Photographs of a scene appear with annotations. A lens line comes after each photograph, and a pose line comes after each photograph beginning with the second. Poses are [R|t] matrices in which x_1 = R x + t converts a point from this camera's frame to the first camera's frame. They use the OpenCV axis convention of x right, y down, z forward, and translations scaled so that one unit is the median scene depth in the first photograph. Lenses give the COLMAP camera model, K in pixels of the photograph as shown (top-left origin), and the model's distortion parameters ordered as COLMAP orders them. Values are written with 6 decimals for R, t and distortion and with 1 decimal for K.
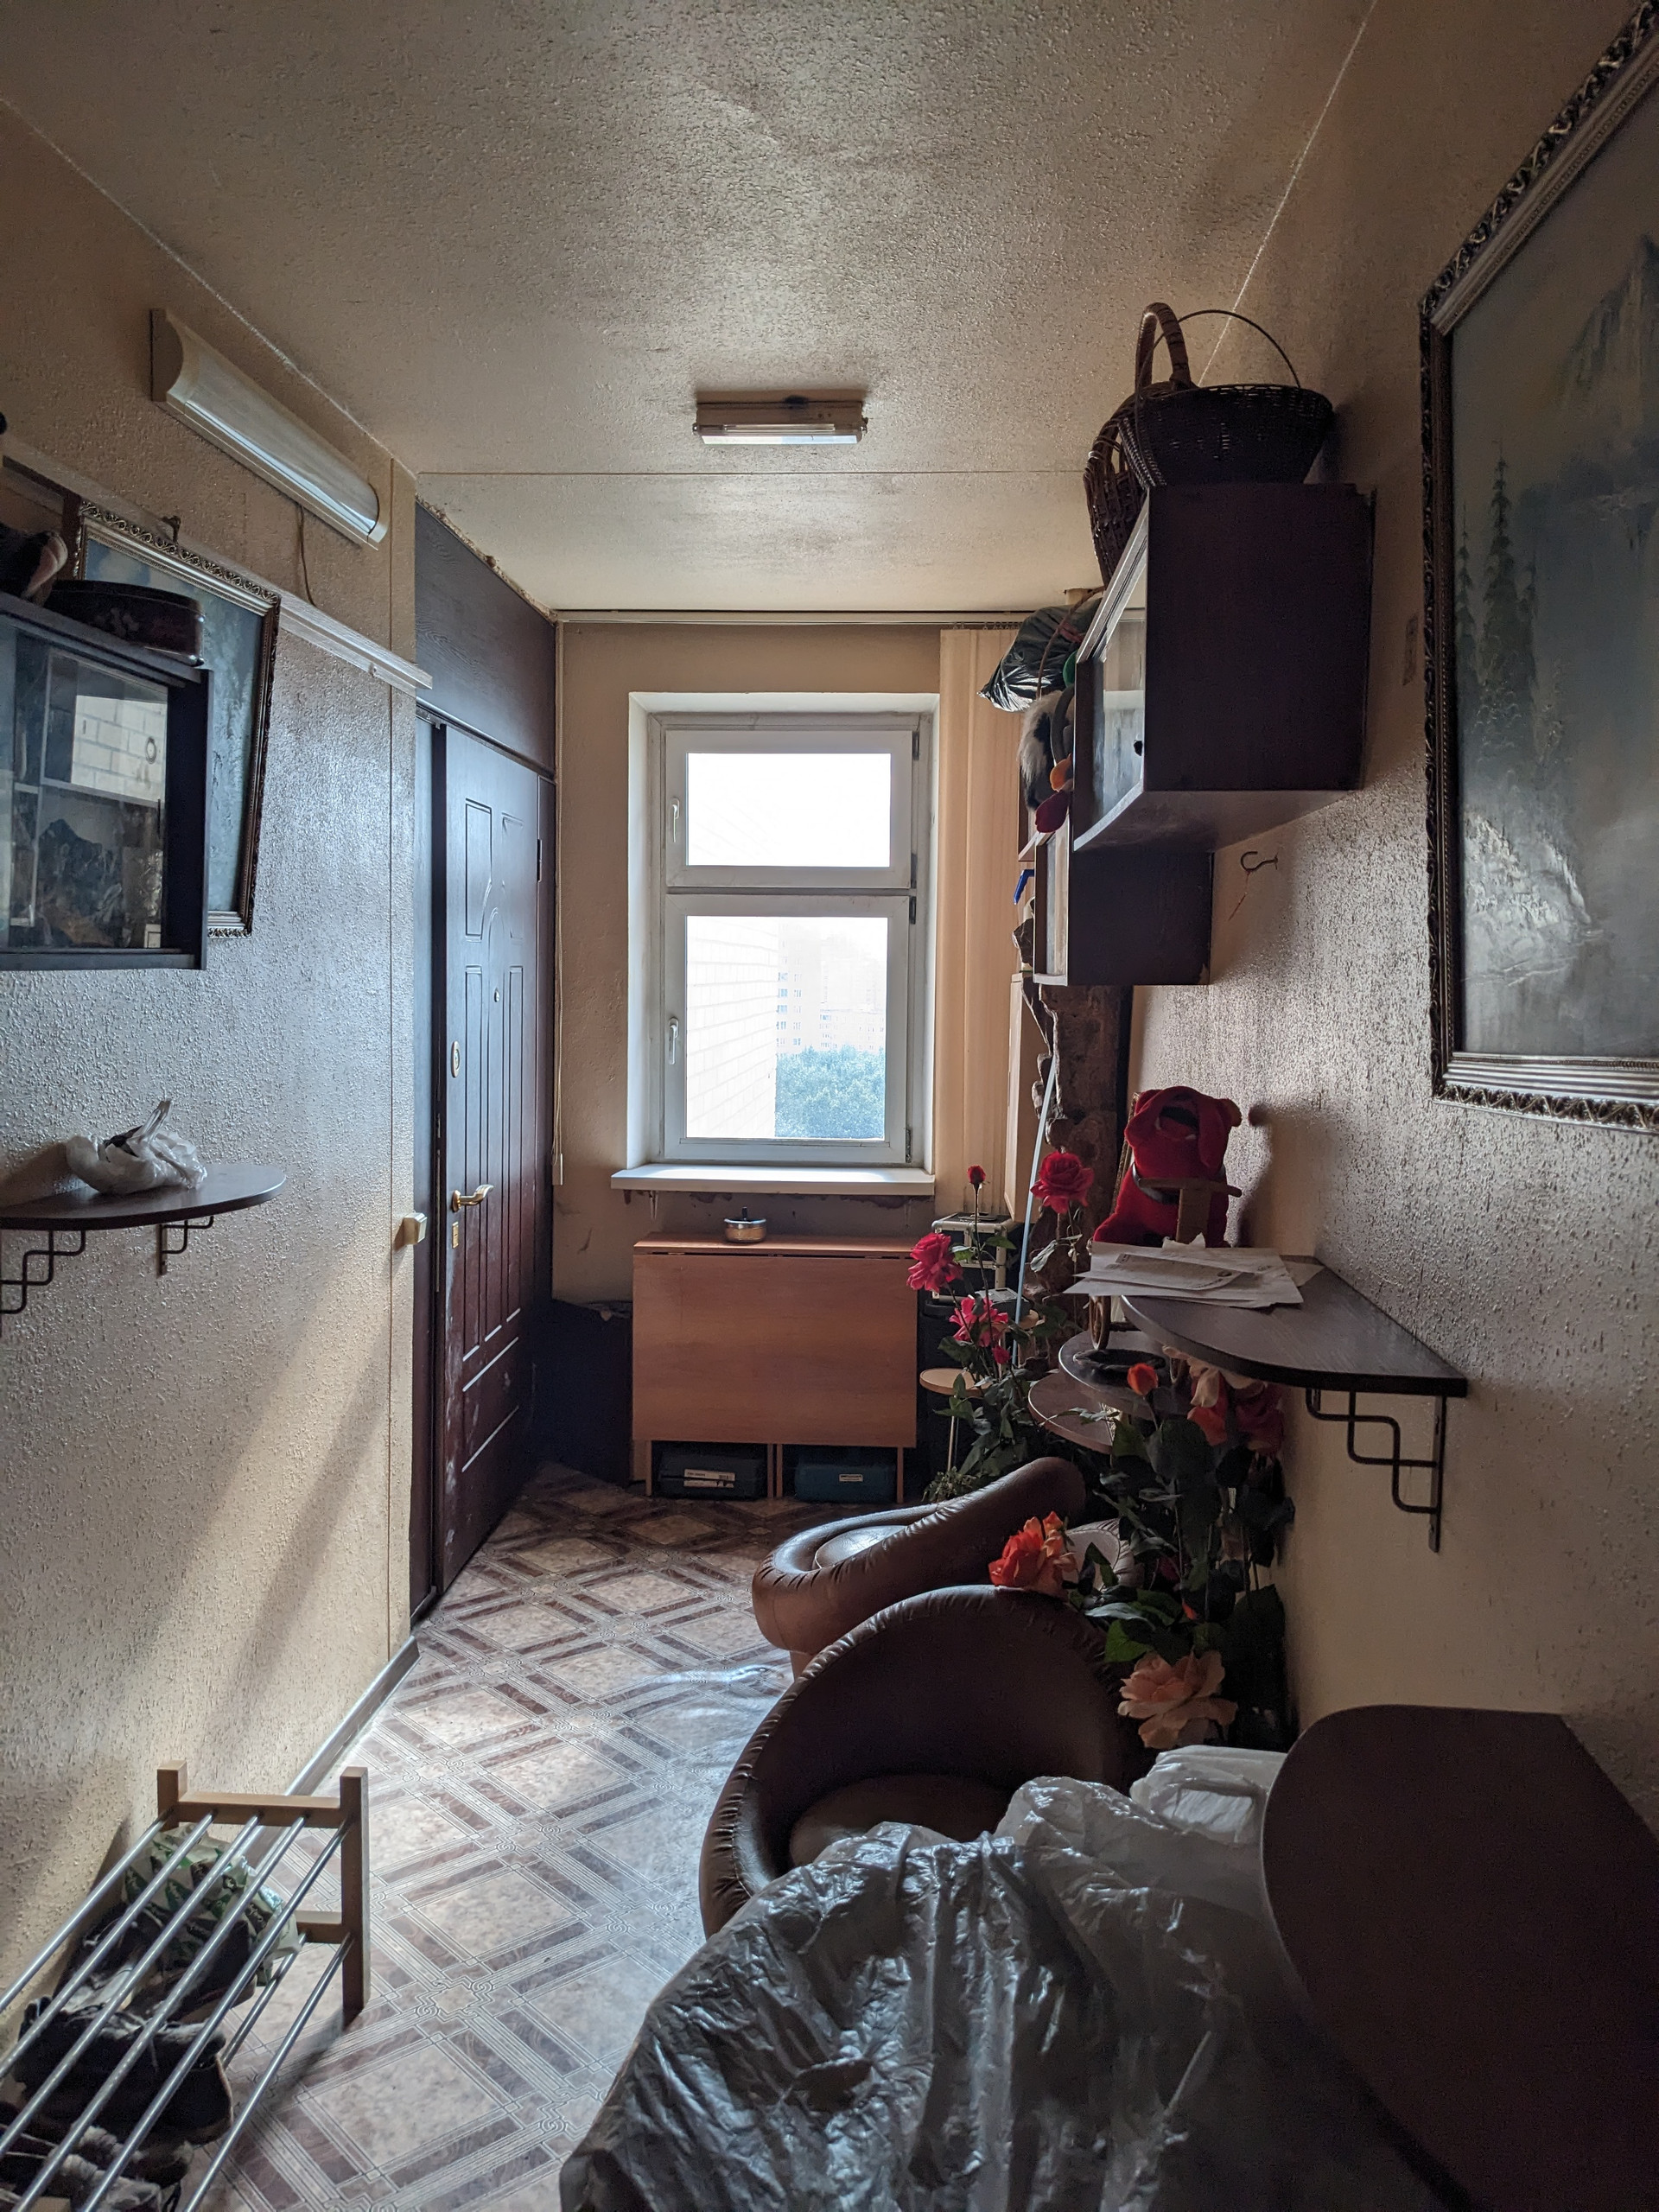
lens RADIAL K [[1748.0, 0, 828.0], [0, 1748.0, 1106.4], [0, 0, 1]] dist [0.060149, -0.107167]
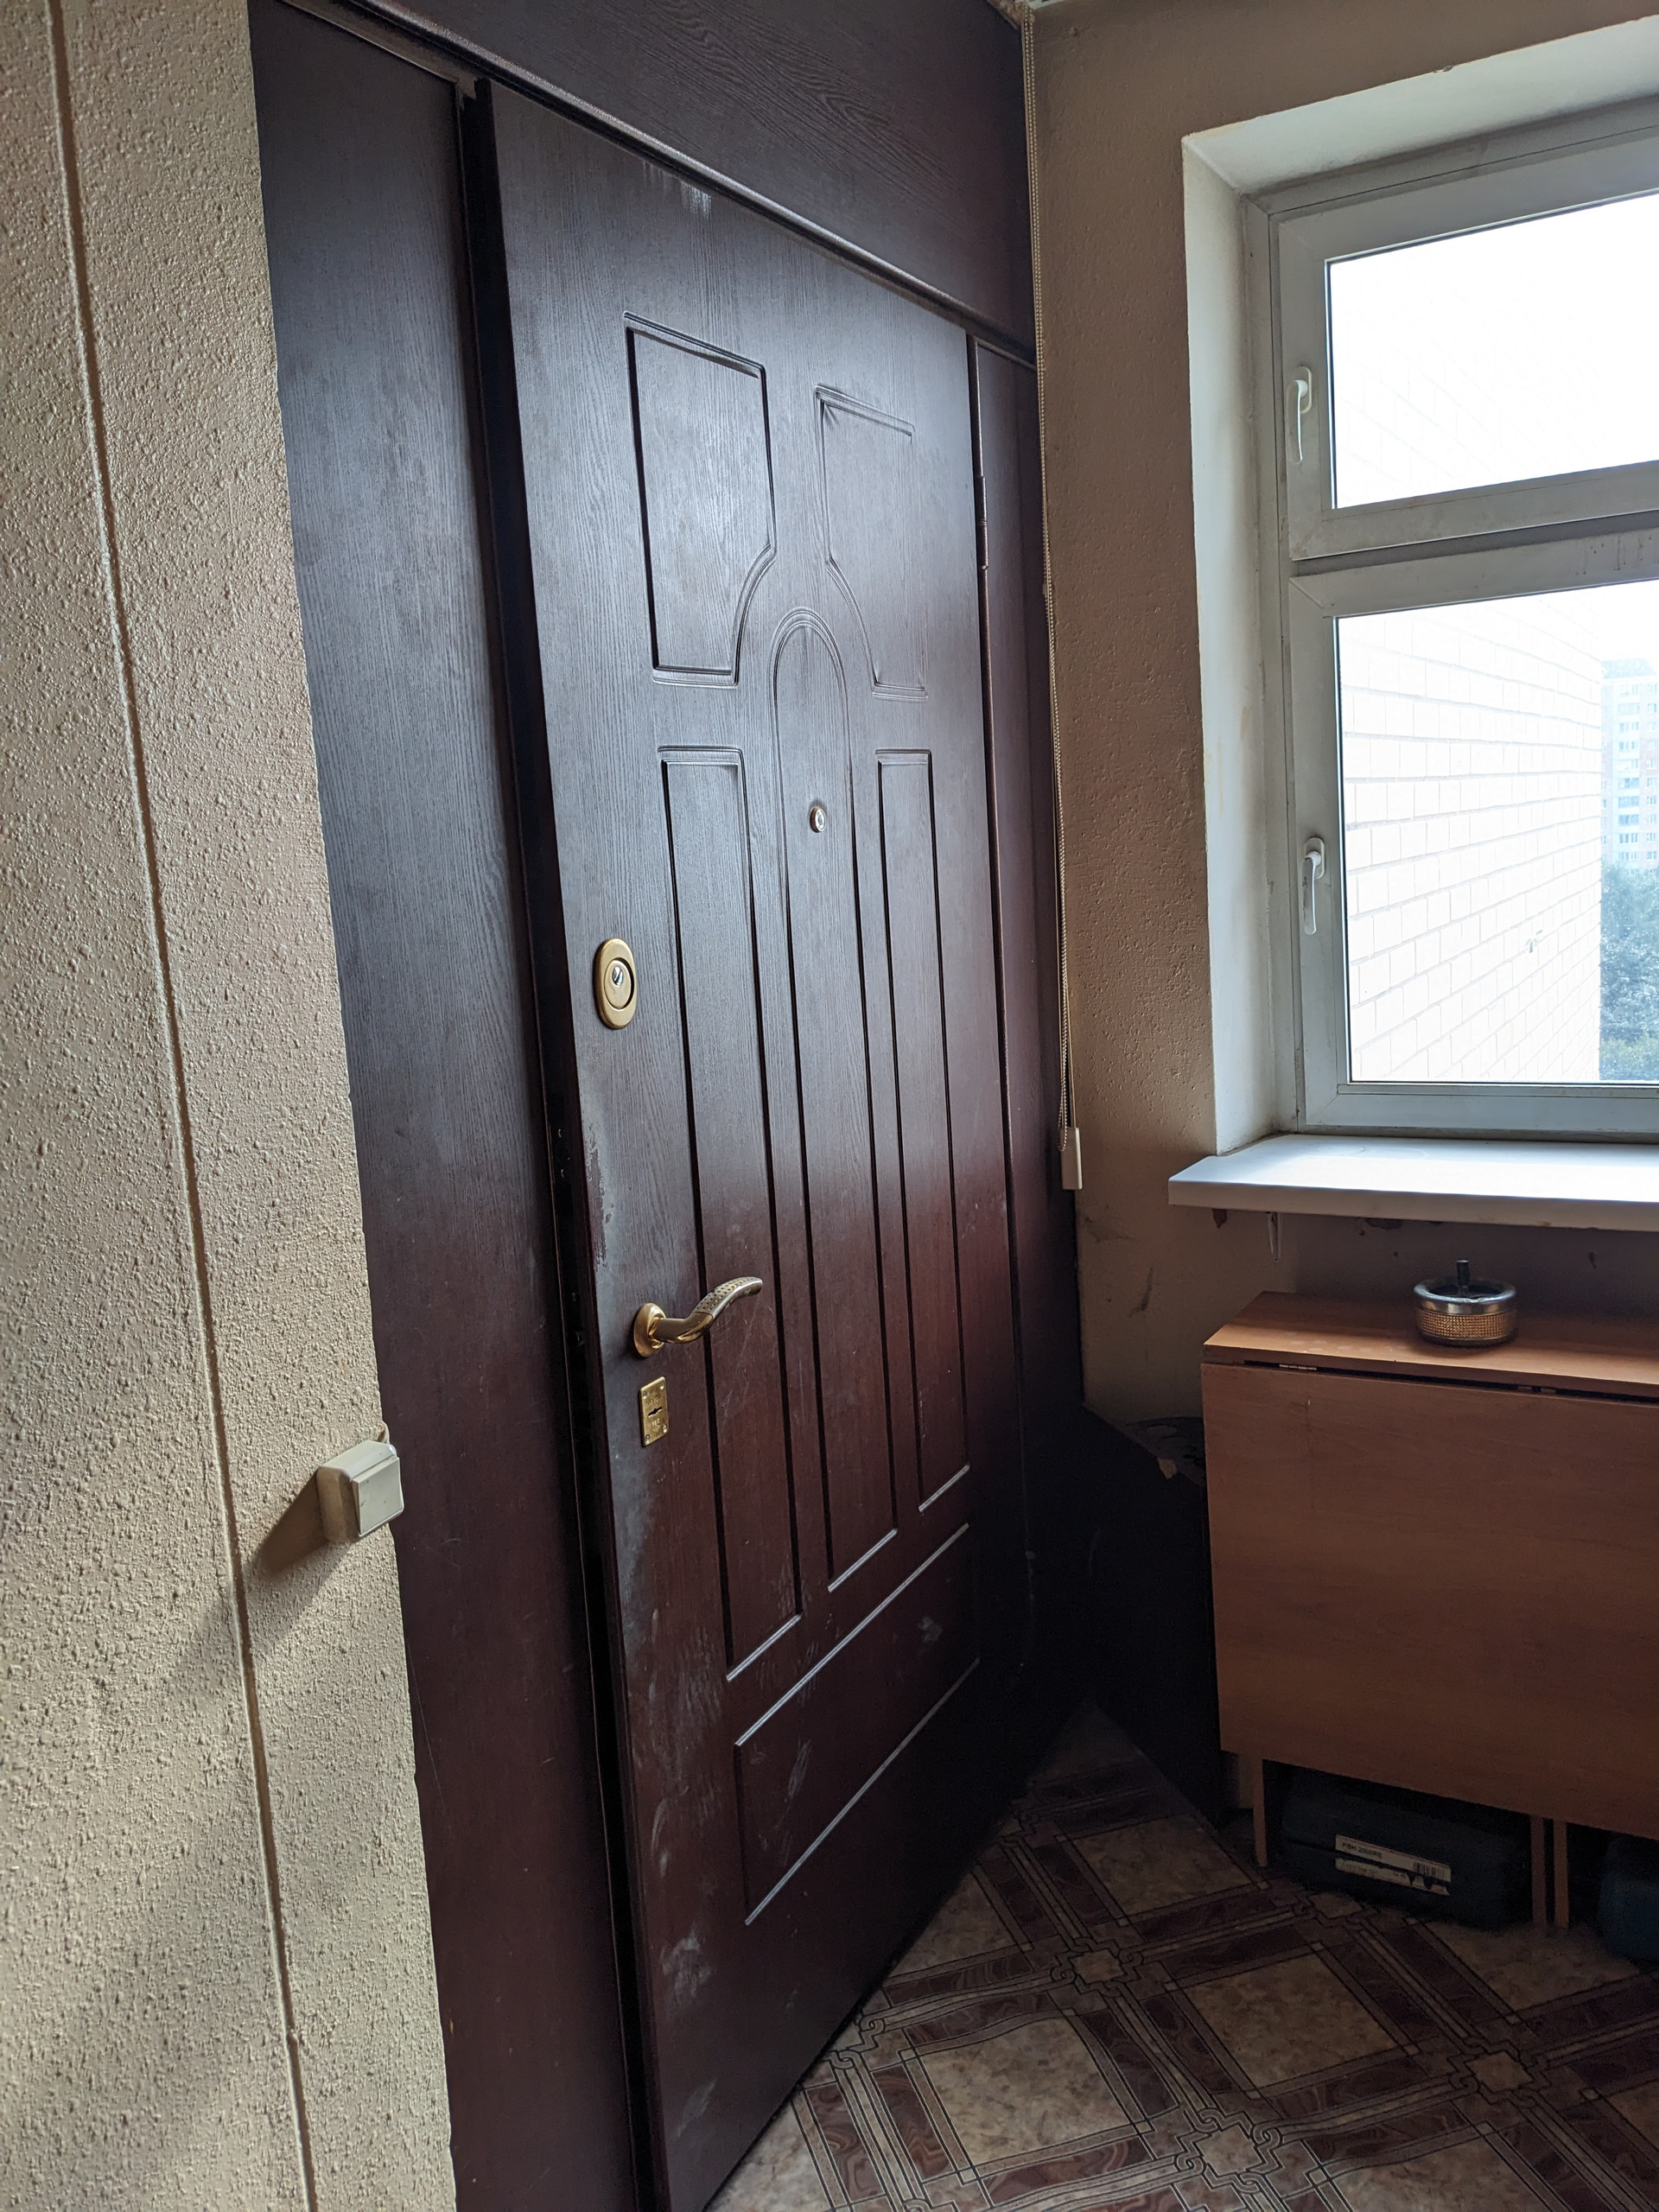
lens RADIAL K [[1748.0, 0, 829.7], [0, 1748.0, 1089.0], [0, 0, 1]] dist [0.060149, -0.107167]
pose [[0.897610, -0.015768, -0.440508, 0.004780], [0.051703, 0.996228, 0.069693, -0.023893], [0.437748, -0.085332, 0.895039, 0.546873]]
